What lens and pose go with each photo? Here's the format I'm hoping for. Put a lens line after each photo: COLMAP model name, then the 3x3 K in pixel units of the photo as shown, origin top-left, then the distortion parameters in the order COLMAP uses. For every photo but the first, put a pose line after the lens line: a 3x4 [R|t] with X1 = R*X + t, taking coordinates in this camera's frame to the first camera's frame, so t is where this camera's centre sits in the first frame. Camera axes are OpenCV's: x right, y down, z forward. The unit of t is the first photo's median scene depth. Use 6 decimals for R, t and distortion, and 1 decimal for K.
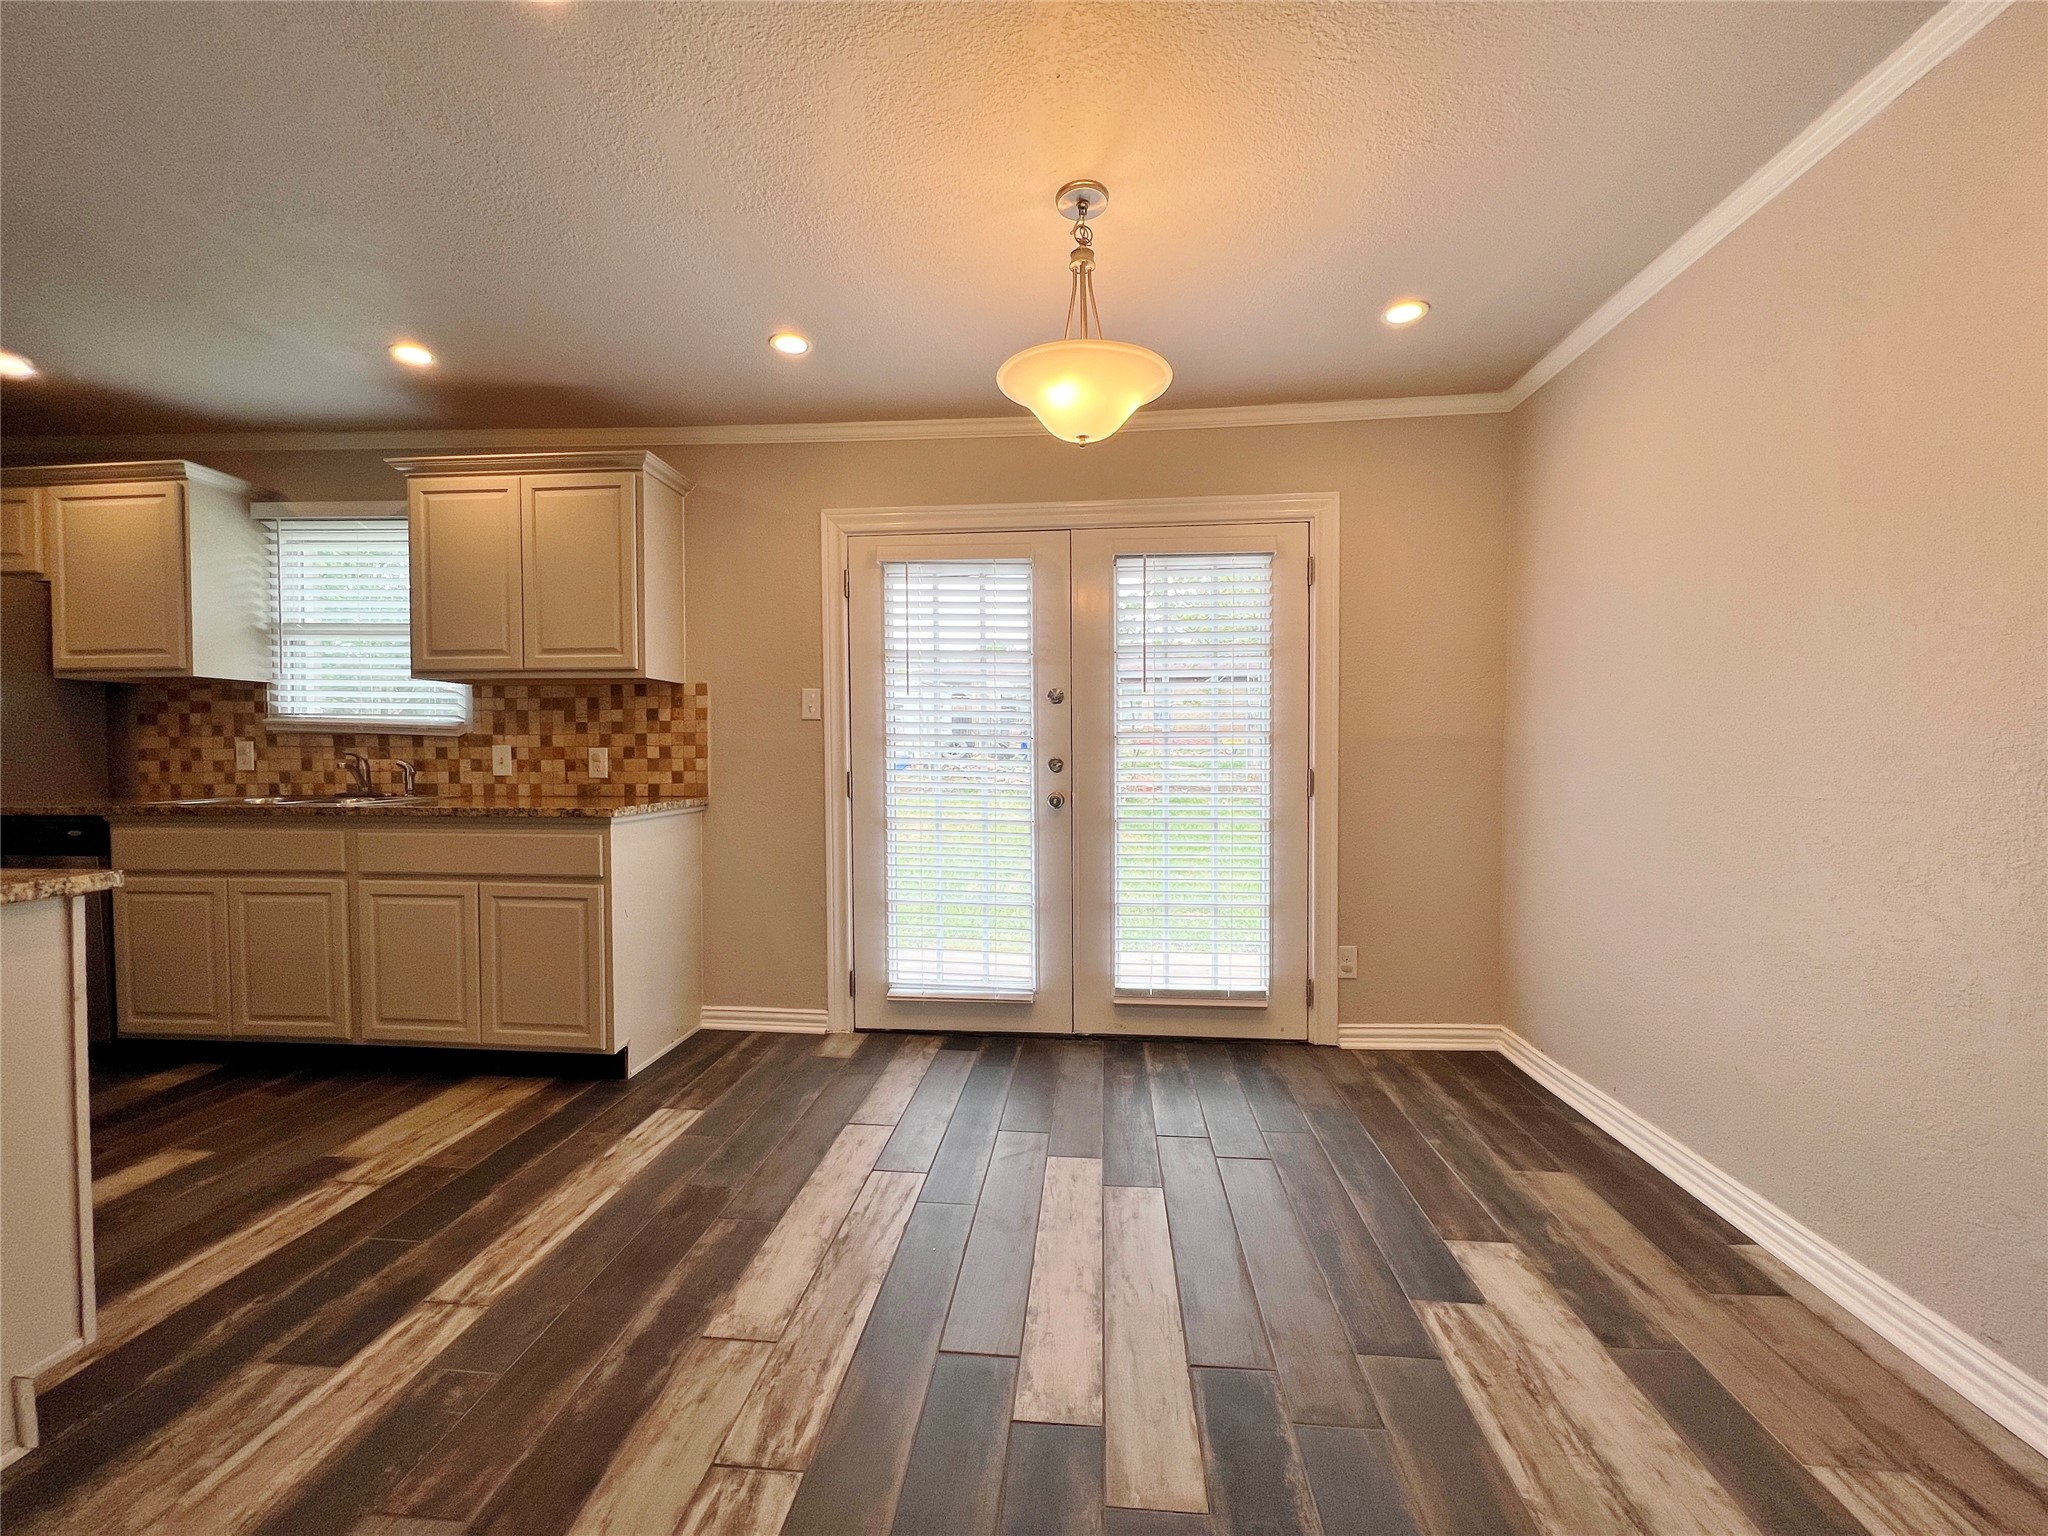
lens RADIAL K [[817.6, 0, 1024.0], [0, 817.6, 768.0], [0, 0, 1]] dist [-0.000952, 0.000859]
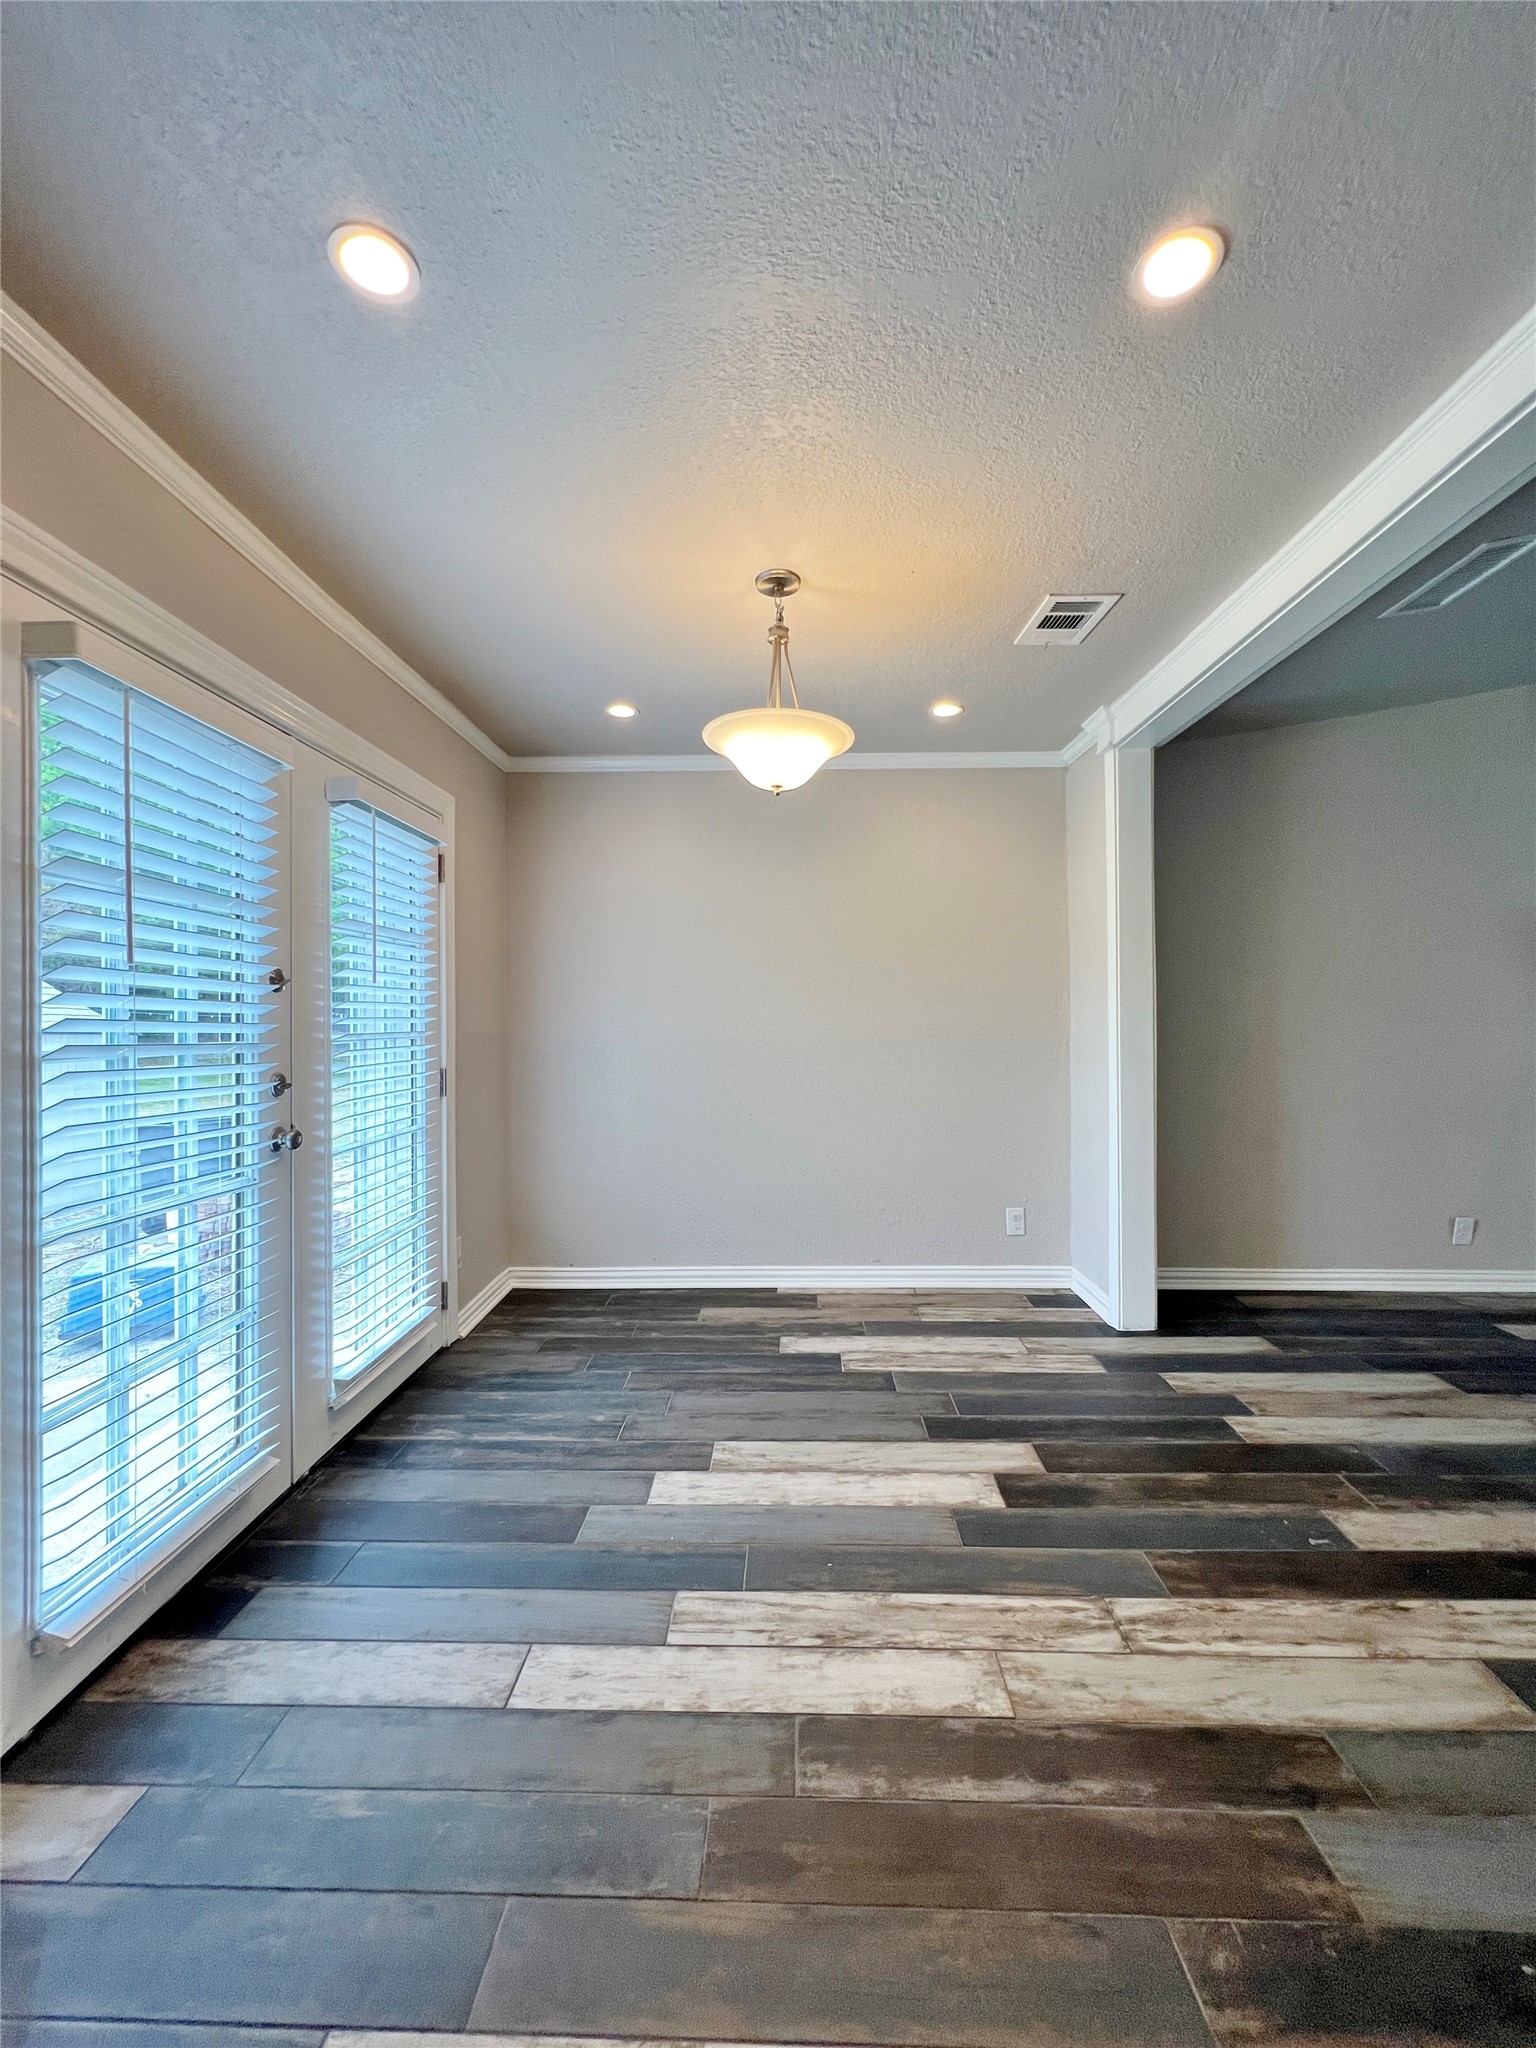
lens RADIAL K [[817.6, 0, 768.9], [0, 817.6, 1024.1], [0, 0, 1]] dist [-0.000952, 0.000859]
pose [[-0.061022, -0.005736, 0.998120, -0.611913], [0.026527, 0.999621, 0.007367, -0.045463], [-0.997784, 0.026927, -0.060847, 0.622260]]
